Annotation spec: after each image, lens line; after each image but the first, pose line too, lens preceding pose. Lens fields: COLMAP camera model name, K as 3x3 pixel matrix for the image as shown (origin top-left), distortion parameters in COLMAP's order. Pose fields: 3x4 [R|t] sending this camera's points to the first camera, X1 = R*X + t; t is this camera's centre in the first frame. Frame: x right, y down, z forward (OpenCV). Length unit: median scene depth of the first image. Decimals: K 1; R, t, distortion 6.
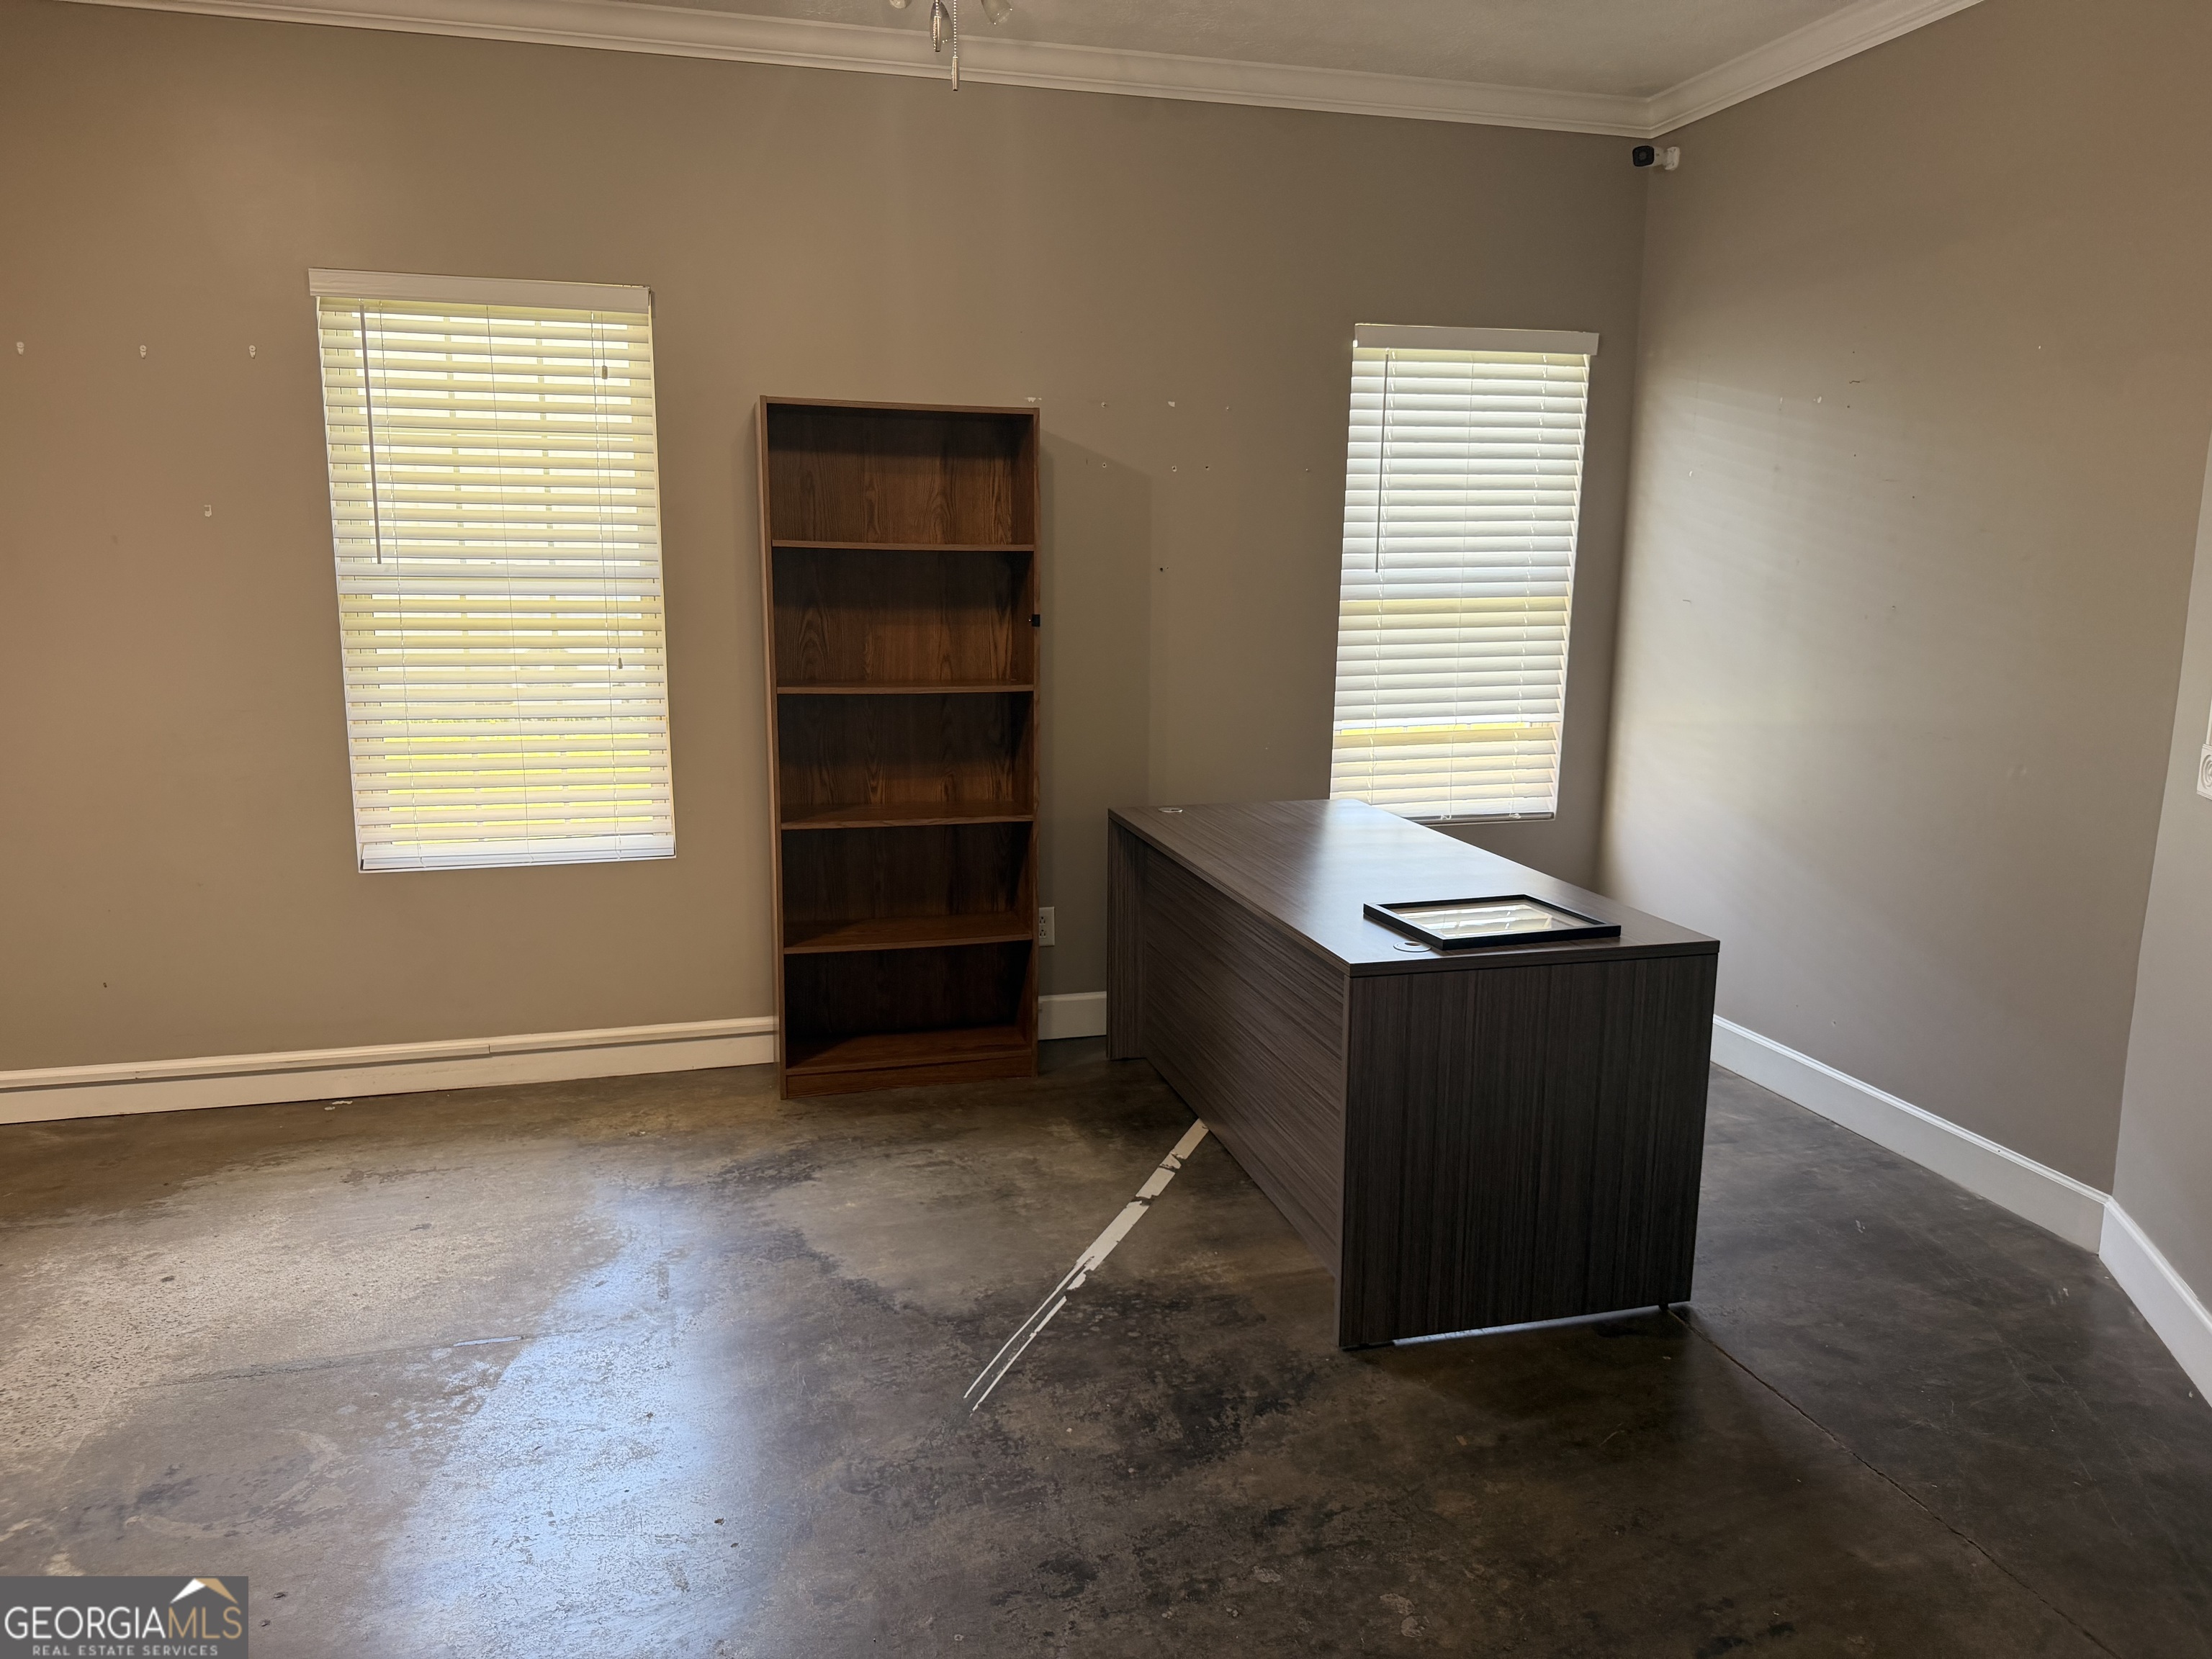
lens RADIAL K [[1554.2, 0, 1106.0], [0, 1554.2, 829.5], [0, 0, 1]] dist [0.046969, -0.080112]
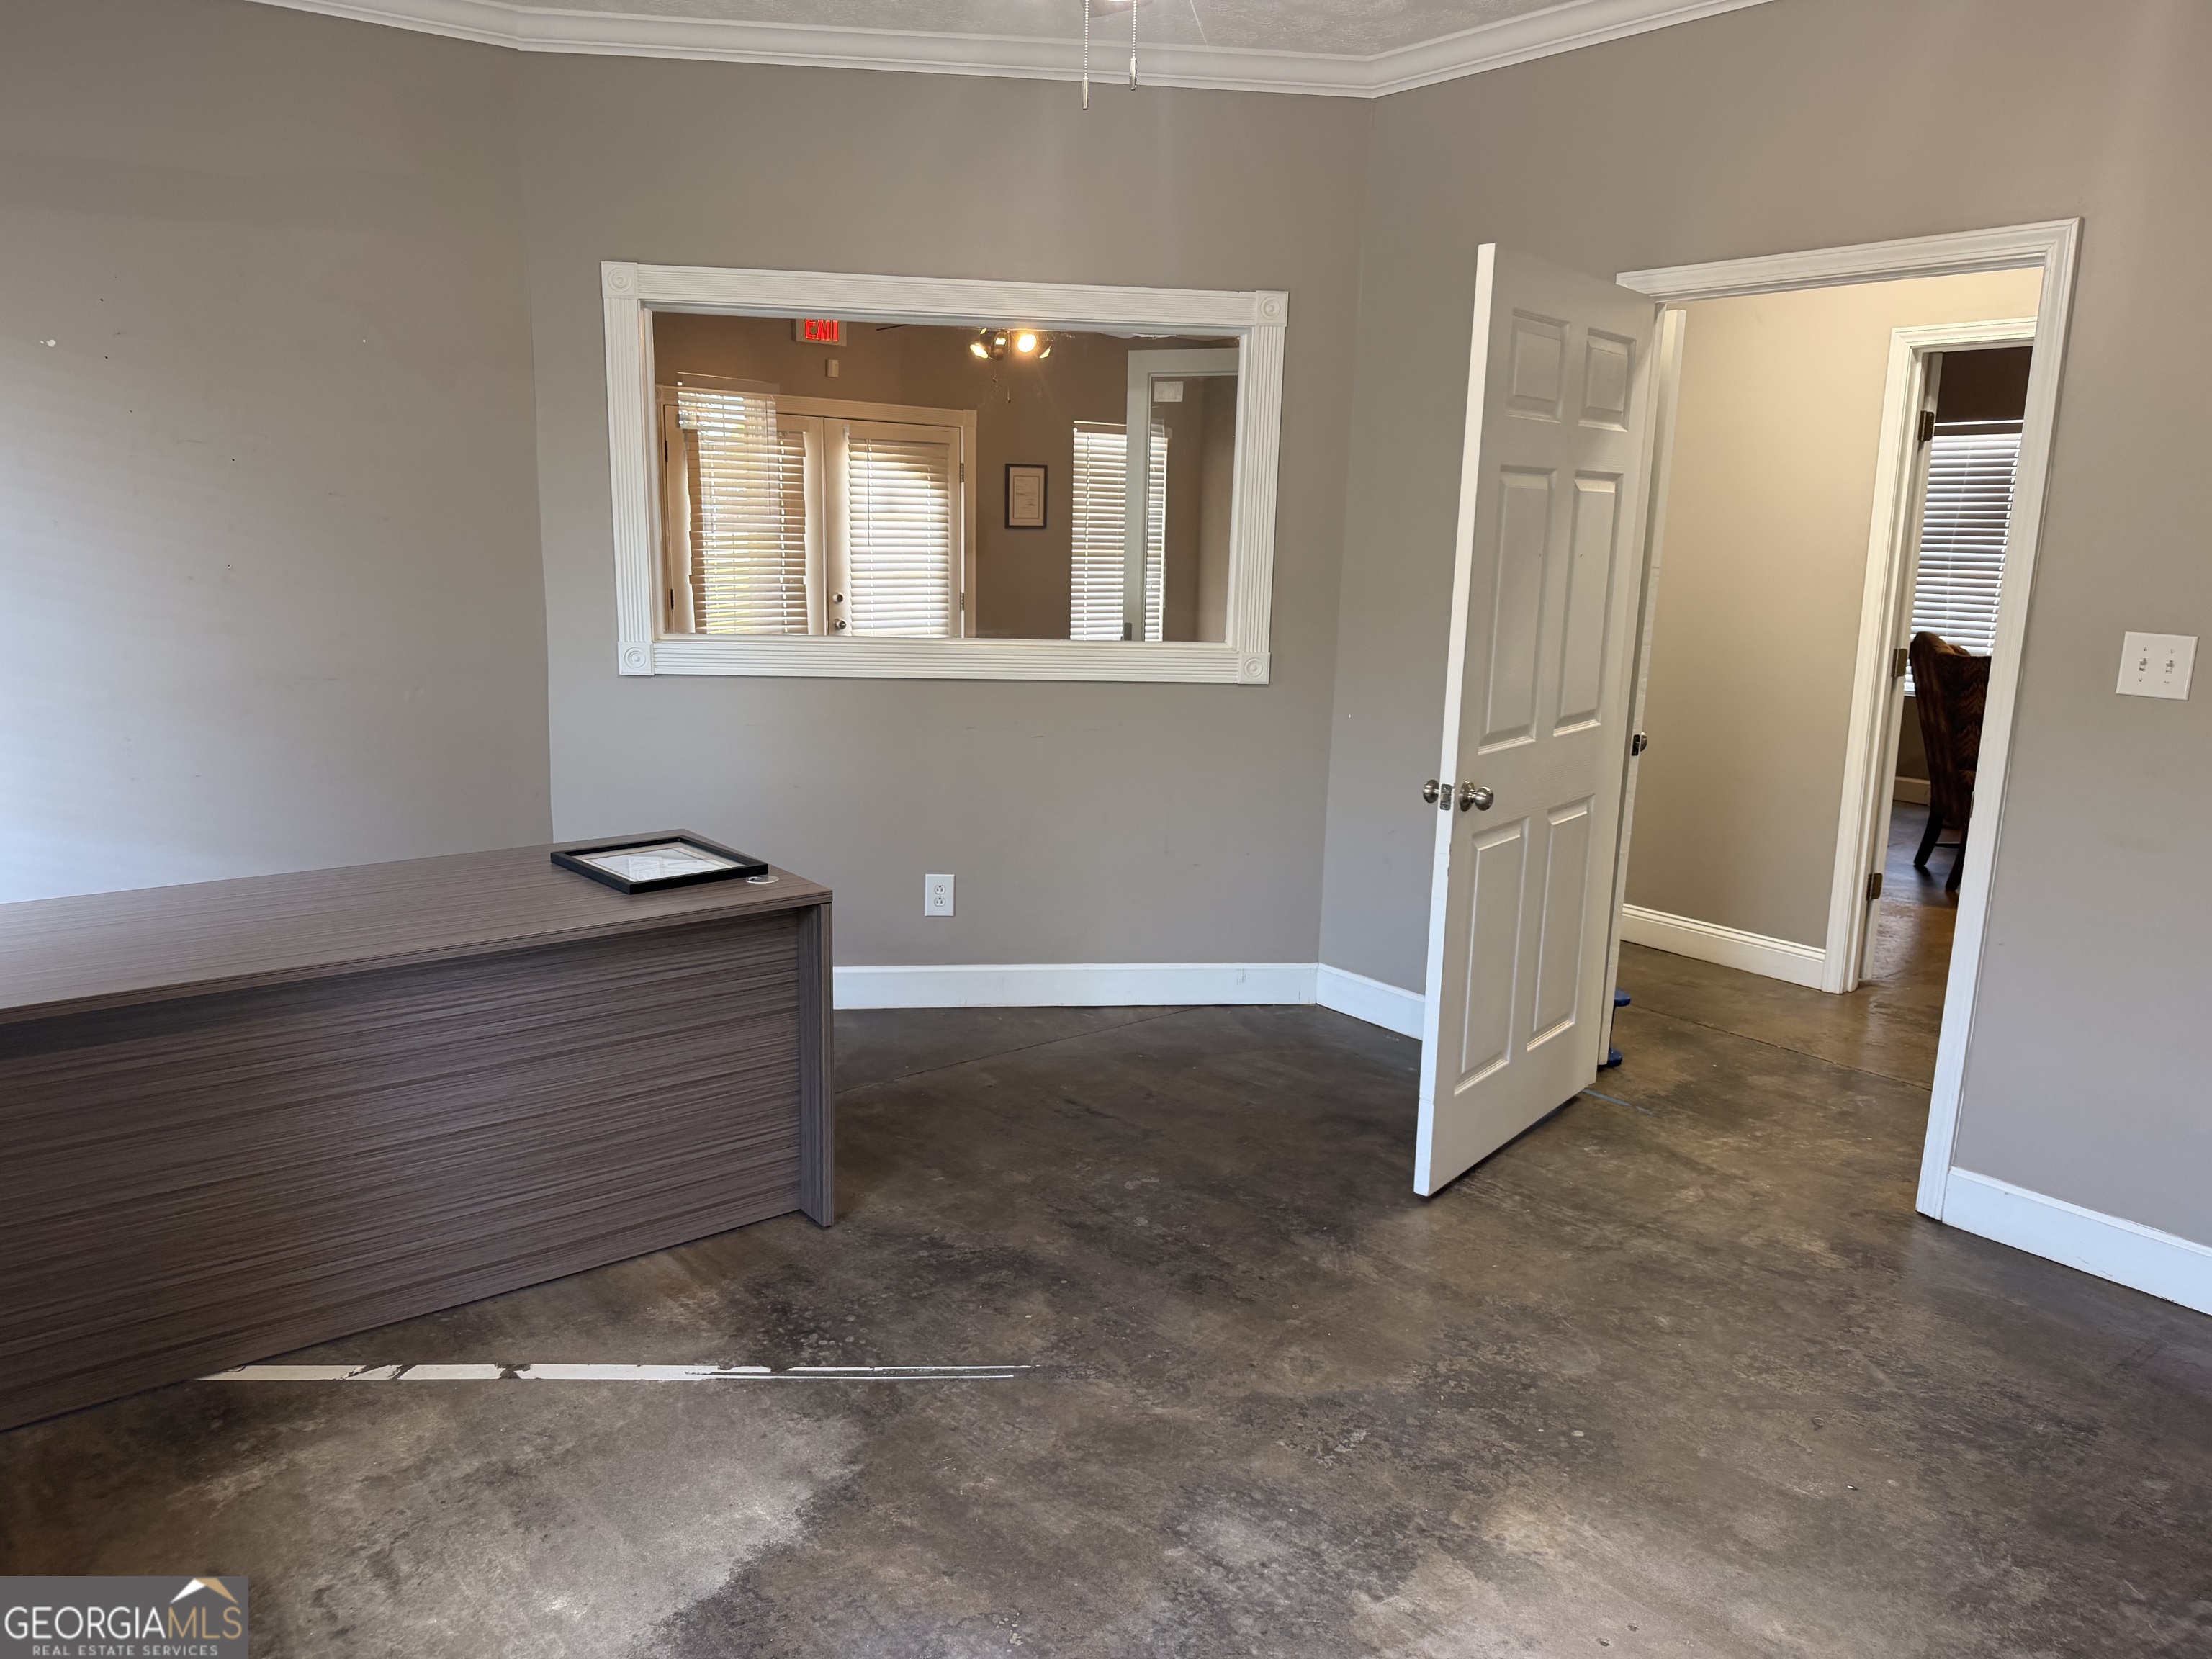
lens RADIAL K [[1554.2, 0, 1106.0], [0, 1554.2, 829.5], [0, 0, 1]] dist [0.046969, -0.080112]
pose [[-0.387534, -0.200929, 0.899691, -0.842120], [0.150277, 0.949133, 0.276702, -0.216237], [-0.909524, 0.242434, -0.337627, 1.058867]]
